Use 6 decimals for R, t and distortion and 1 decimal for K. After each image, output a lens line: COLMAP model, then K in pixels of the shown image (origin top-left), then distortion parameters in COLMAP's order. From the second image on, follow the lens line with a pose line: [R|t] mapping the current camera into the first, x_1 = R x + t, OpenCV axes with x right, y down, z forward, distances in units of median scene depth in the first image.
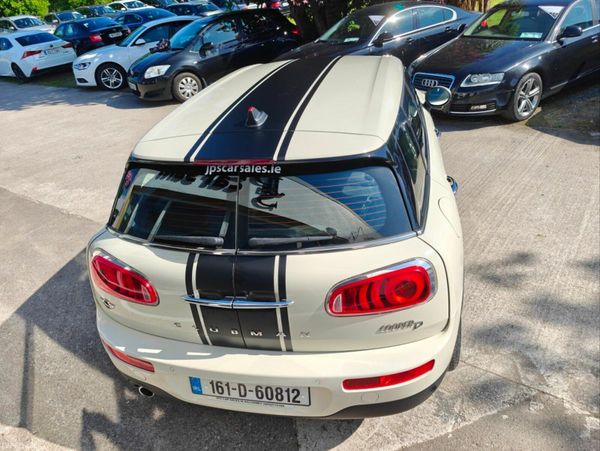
lens RADIAL K [[417.0, 0, 305.7], [0, 417.0, 226.8], [0, 0, 1]] dist [0.044048, -0.046603]
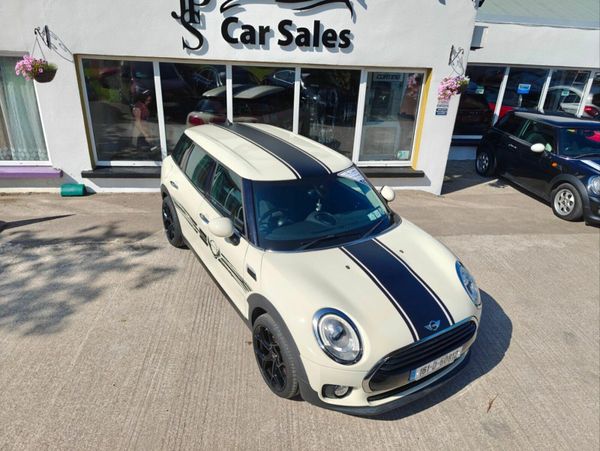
lens RADIAL K [[417.0, 0, 301.5], [0, 417.0, 225.0], [0, 0, 1]] dist [0.044048, -0.046603]
pose [[-0.737041, 0.336189, -0.586300, 1.299318], [-0.312304, 0.599913, 0.736594, -1.909642], [0.599364, 0.726004, -0.337167, 2.469305]]
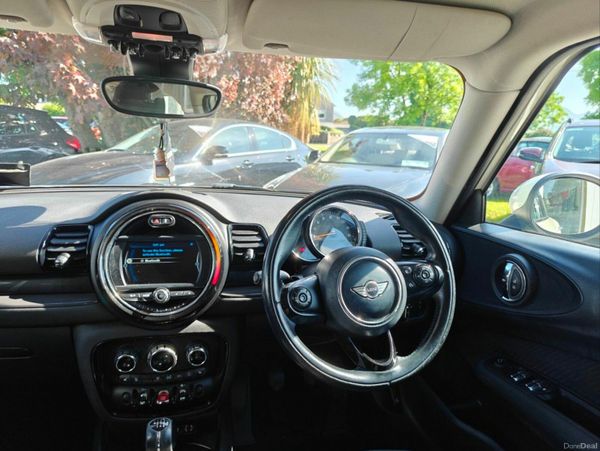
lens RADIAL K [[417.0, 0, 293.5], [0, 417.0, 228.2], [0, 0, 1]] dist [0.044048, -0.046603]
pose [[0.900852, 0.044896, 0.431798, 0.042098], [0.099141, 0.947079, -0.305308, -0.394765], [-0.422654, 0.317846, 0.848727, 1.432035]]
